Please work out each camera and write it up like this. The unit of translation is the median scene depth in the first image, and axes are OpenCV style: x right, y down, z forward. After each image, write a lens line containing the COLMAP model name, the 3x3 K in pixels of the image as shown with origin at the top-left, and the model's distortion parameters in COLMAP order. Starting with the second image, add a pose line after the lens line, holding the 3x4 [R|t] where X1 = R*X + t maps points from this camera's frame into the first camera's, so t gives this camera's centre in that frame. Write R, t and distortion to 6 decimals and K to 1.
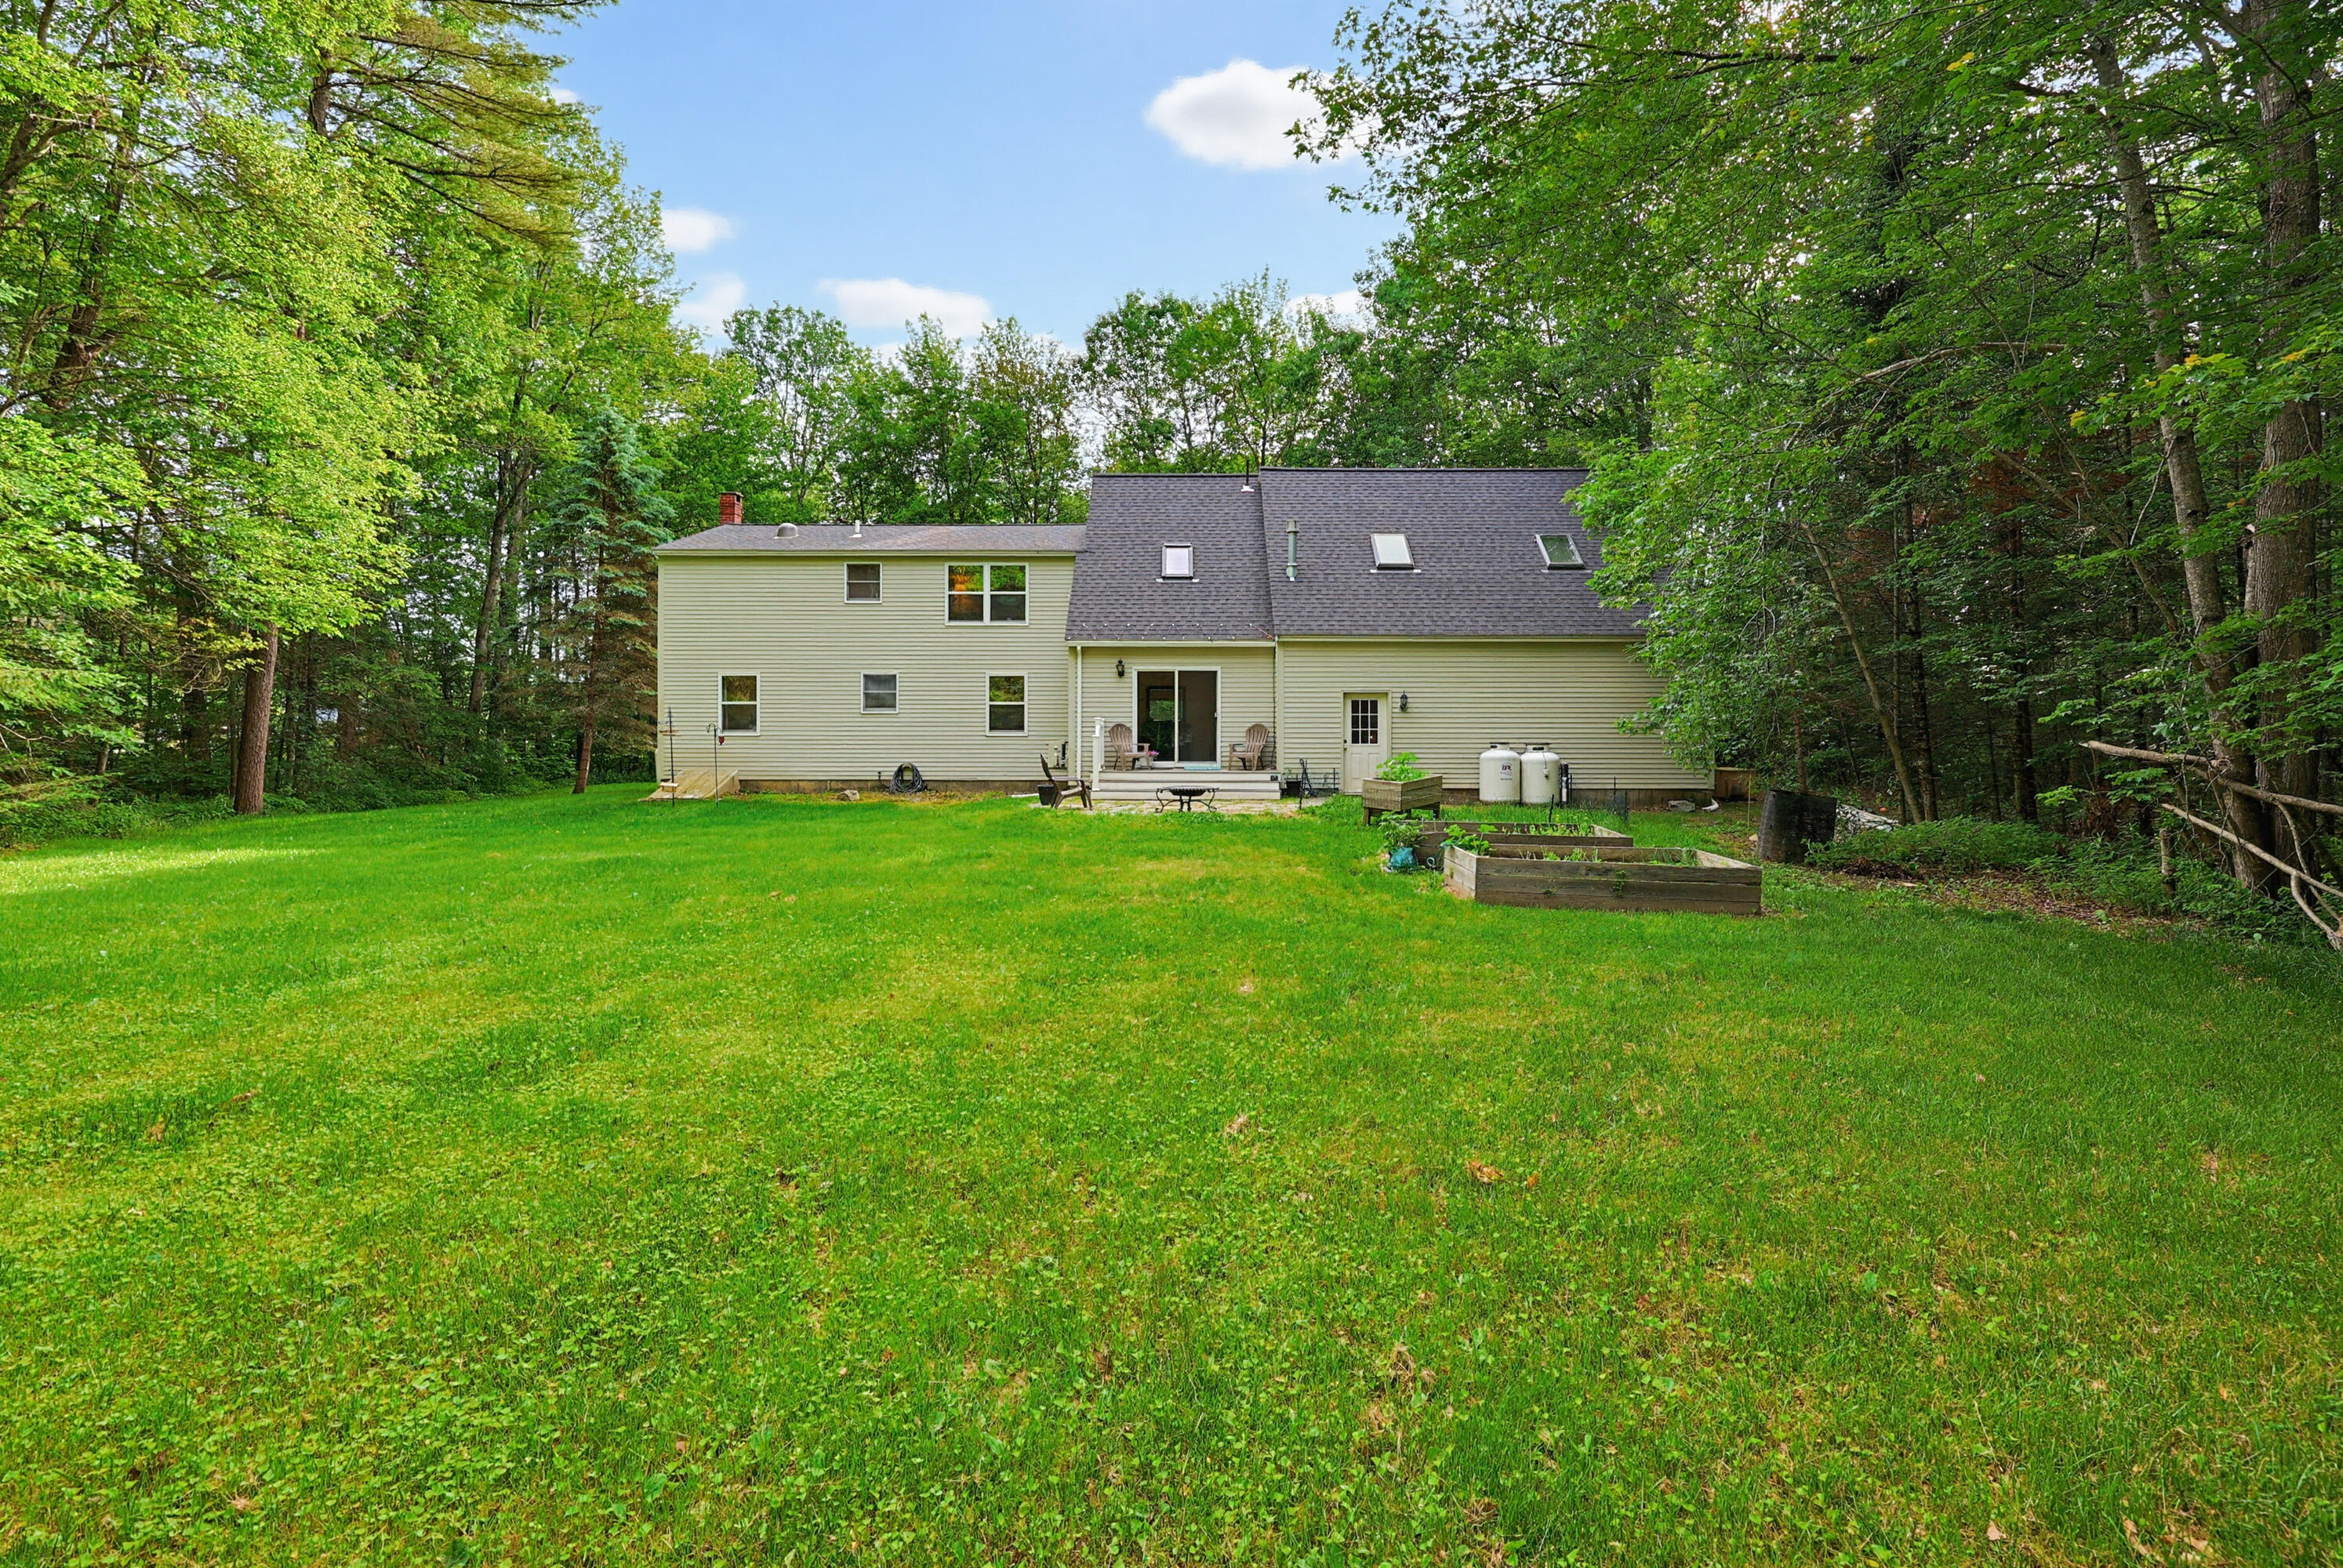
lens RADIAL K [[1020.4, 0, 1175.7], [0, 1020.4, 735.9], [0, 0, 1]] dist [-0.001970, -0.000102]
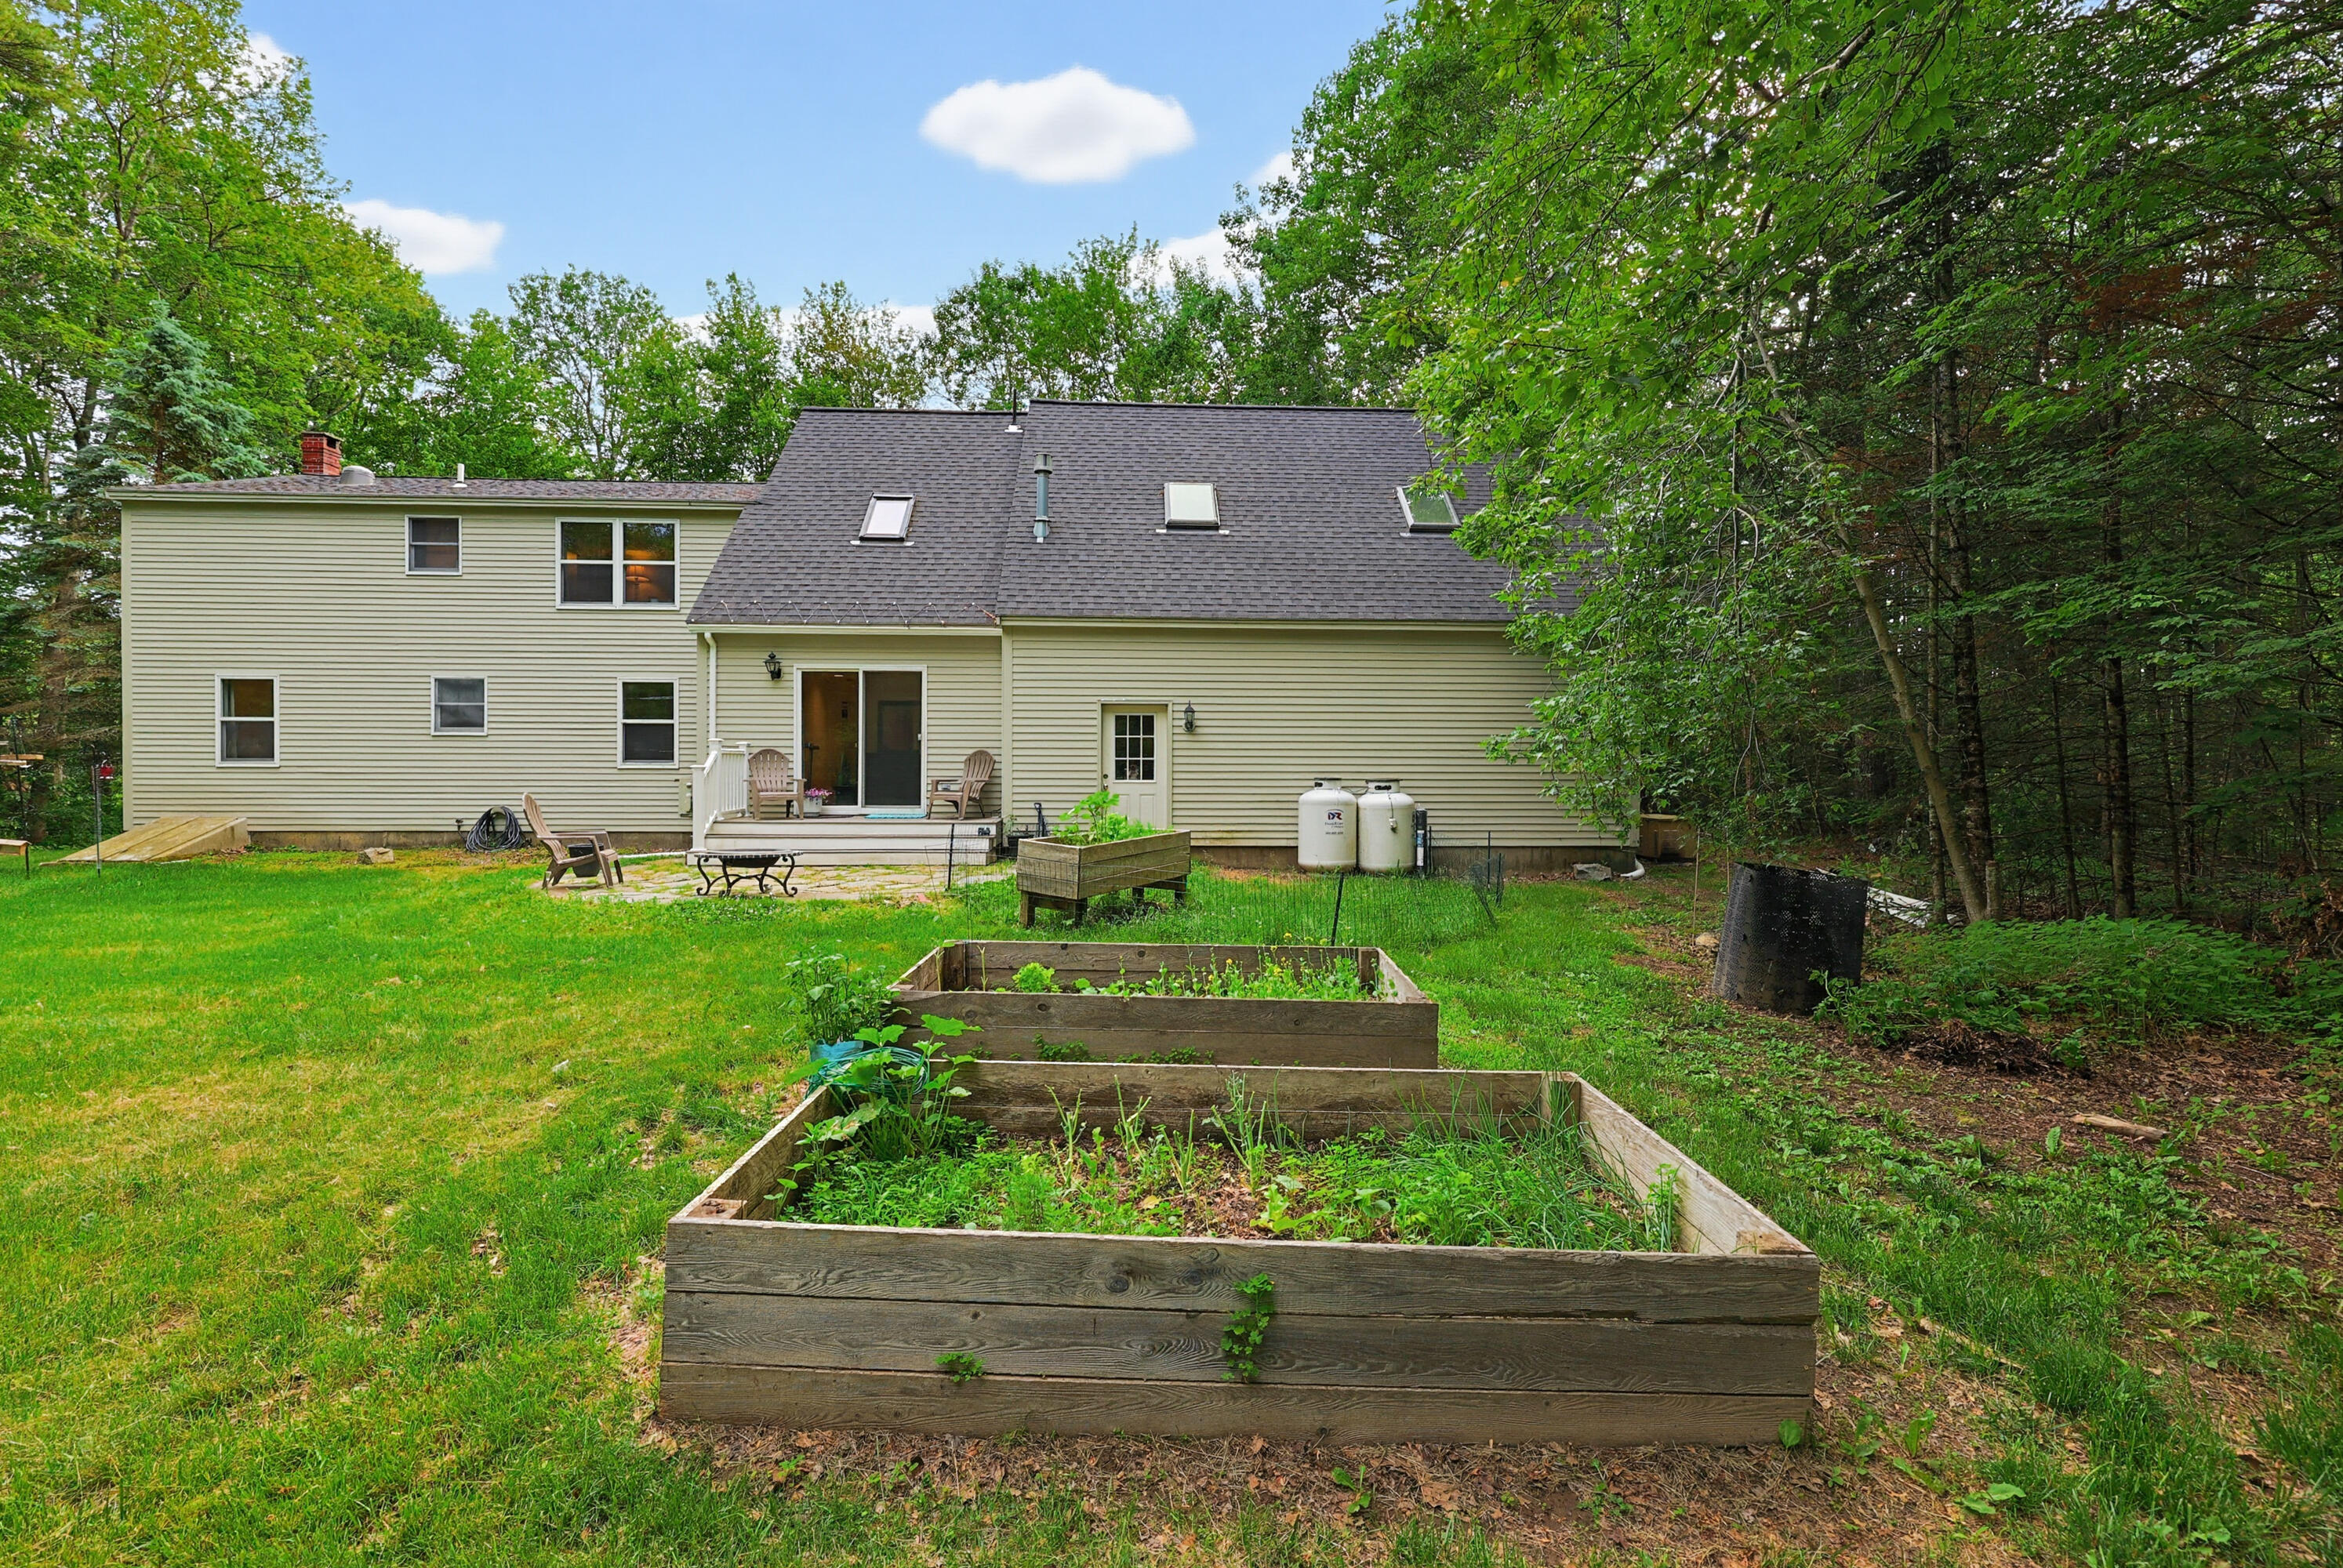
lens RADIAL K [[999.0, 0, 1175.4], [0, 999.0, 789.0], [0, 0, 1]] dist [-0.002944, -0.000136]
pose [[0.998780, 0.002182, 0.049325, 0.171208], [-0.002735, 0.999934, 0.011141, 0.005903], [-0.049298, -0.011263, 0.998721, 0.321936]]
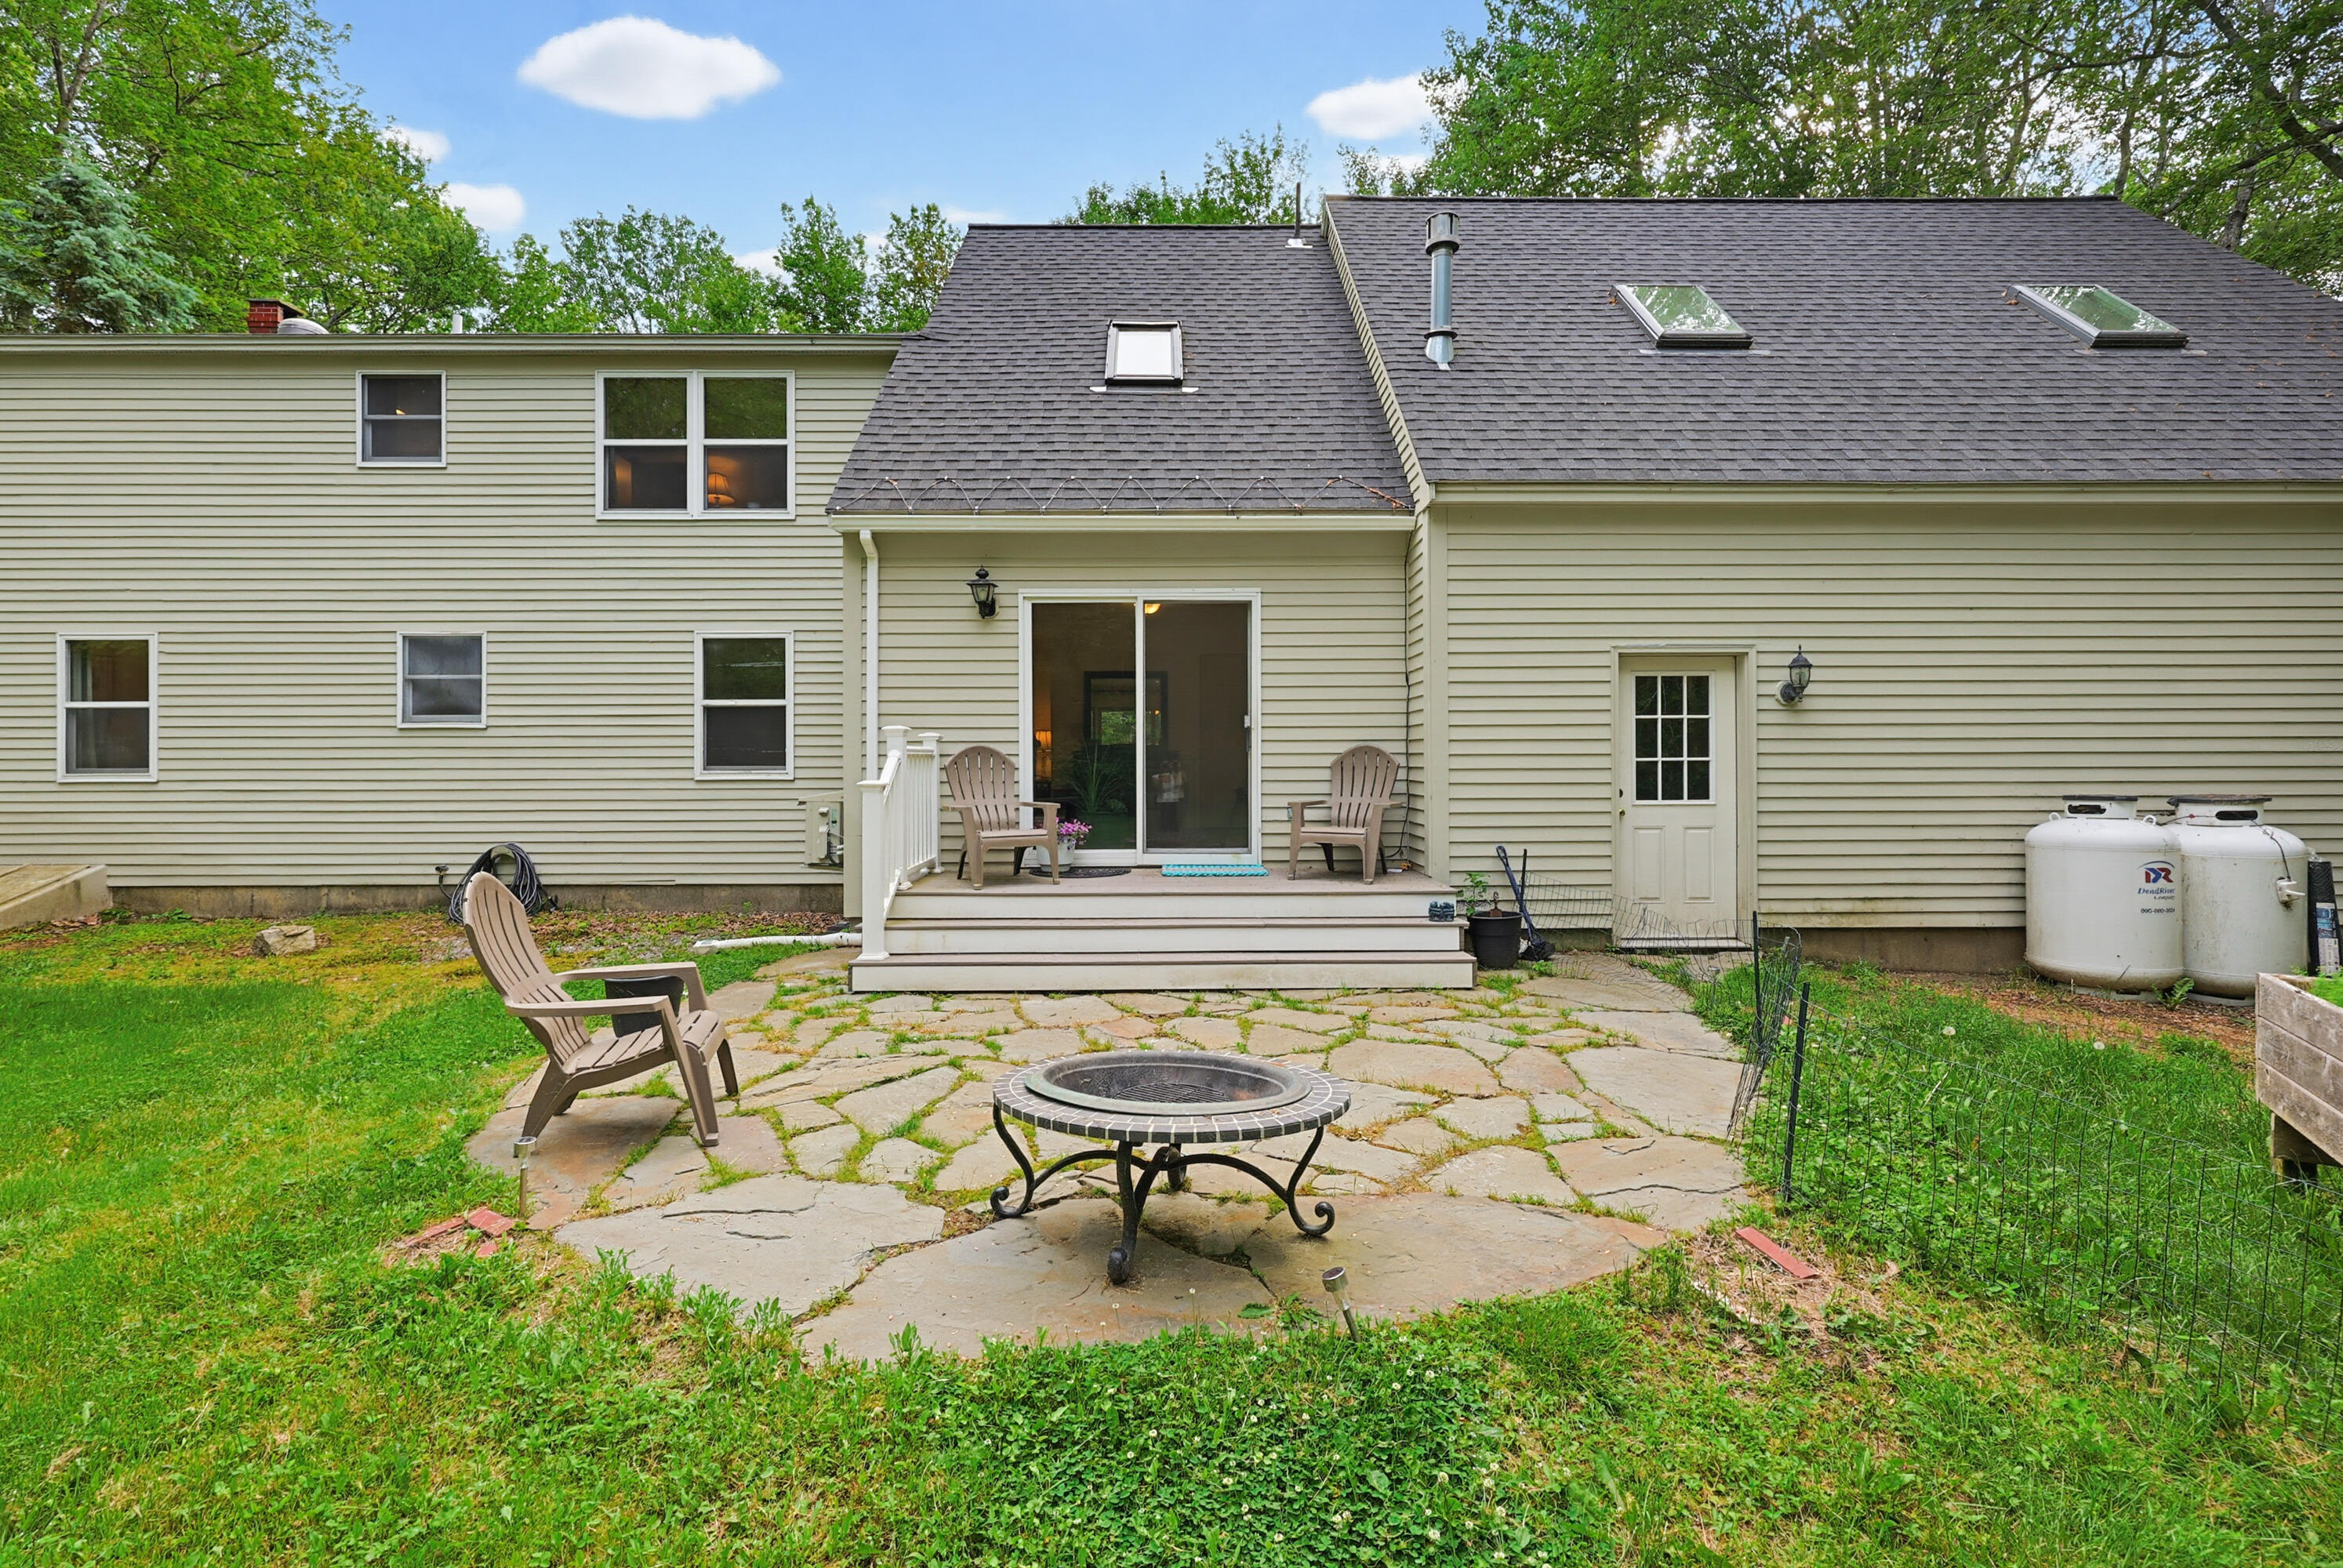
lens RADIAL K [[973.6, 0, 1171.8], [0, 973.6, 772.4], [0, 0, 1]] dist [-0.002408, -0.000347]
pose [[0.999934, -0.004955, 0.010337, 0.008180], [0.004935, 0.999986, 0.002002, -0.003136], [-0.010347, -0.001951, 0.999945, 0.634079]]
